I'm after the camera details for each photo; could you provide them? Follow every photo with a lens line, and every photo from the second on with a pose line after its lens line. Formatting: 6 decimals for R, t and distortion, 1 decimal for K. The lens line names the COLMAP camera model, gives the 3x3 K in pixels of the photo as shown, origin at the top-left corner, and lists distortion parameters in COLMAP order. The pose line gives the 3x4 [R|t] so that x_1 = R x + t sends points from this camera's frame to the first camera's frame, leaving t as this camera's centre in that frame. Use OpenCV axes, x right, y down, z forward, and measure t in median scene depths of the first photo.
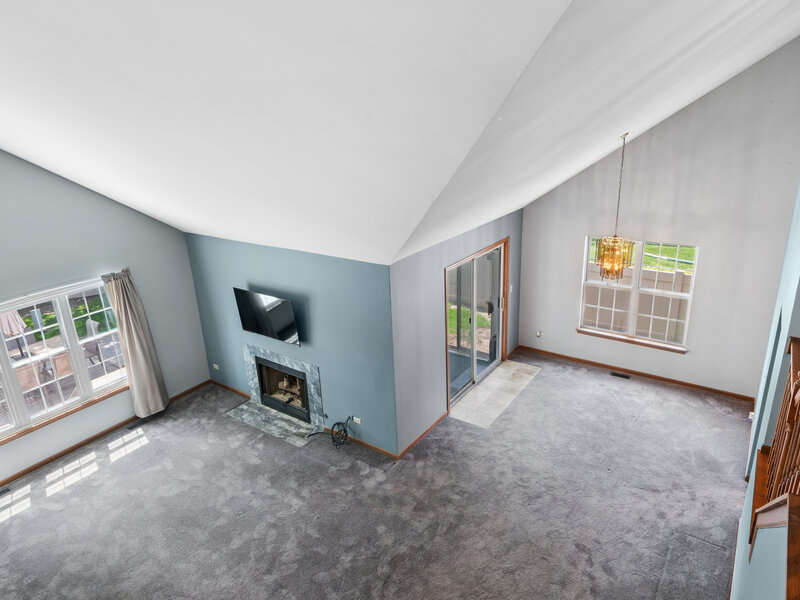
lens RADIAL K [[545.0, 0, 392.1], [0, 545.0, 279.8], [0, 0, 1]] dist [-0.006586, -0.002685]
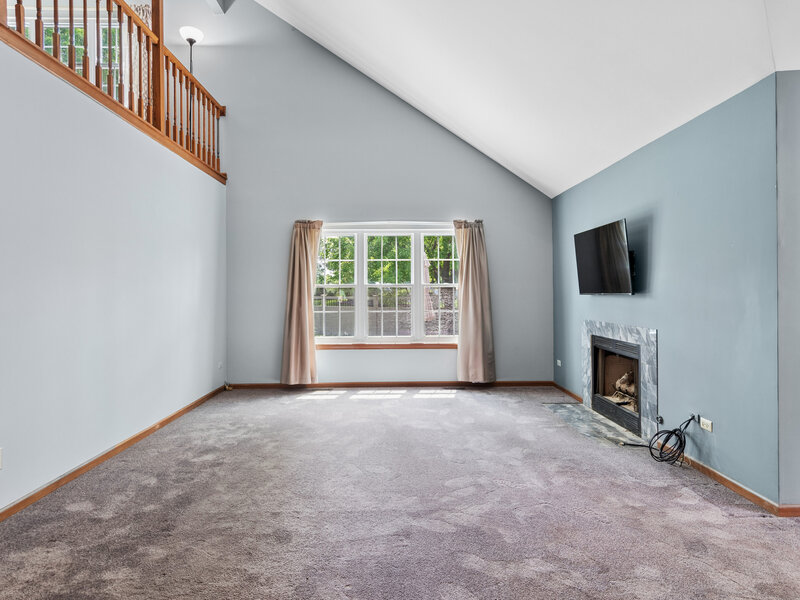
lens RADIAL K [[481.5, 0, 394.7], [0, 481.5, 288.5], [0, 0, 1]] dist [0.012138, -0.012462]
pose [[0.593435, 0.040244, -0.803875, 0.127321], [-0.279346, 0.946966, -0.158811, 0.281824], [0.754852, 0.318804, 0.573205, 0.430960]]
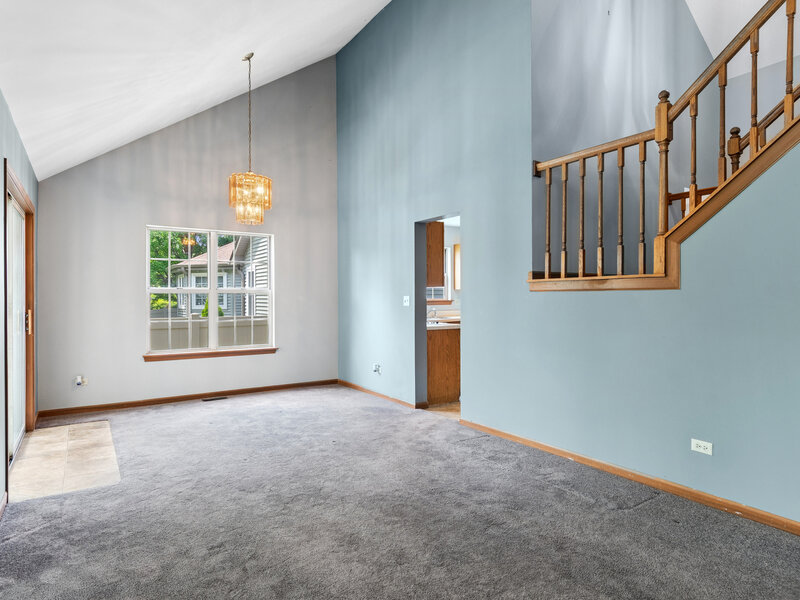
lens RADIAL K [[481.5, 0, 396.4], [0, 481.5, 286.3], [0, 0, 1]] dist [0.012138, -0.012462]
pose [[0.350028, 0.069899, 0.934128, -0.174749], [0.284956, 0.942007, -0.177264, 0.253179], [-0.892345, 0.328233, 0.309811, 0.567788]]
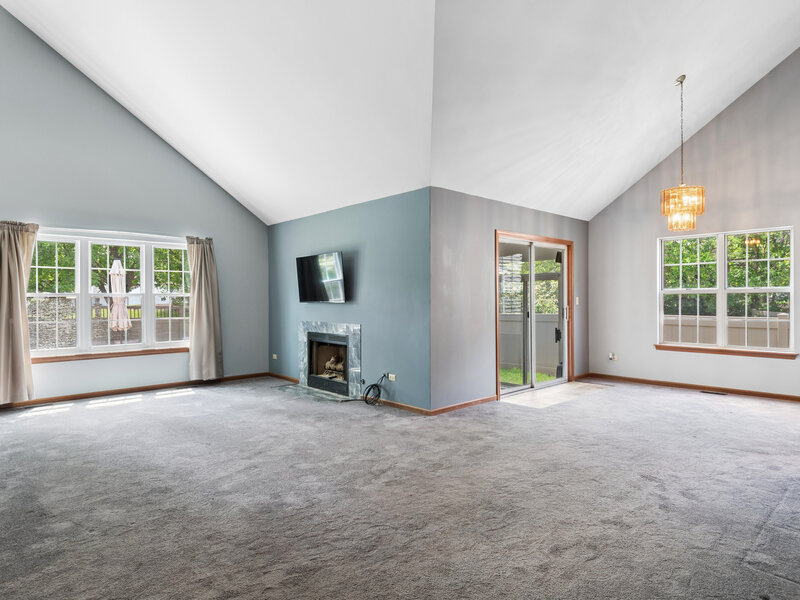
lens RADIAL K [[481.5, 0, 394.8], [0, 481.5, 293.5], [0, 0, 1]] dist [0.012138, -0.012462]
pose [[0.976051, 0.040625, -0.213713, 0.105127], [-0.107694, 0.943813, -0.312440, 0.364249], [0.189012, 0.327973, 0.925585, 0.188341]]
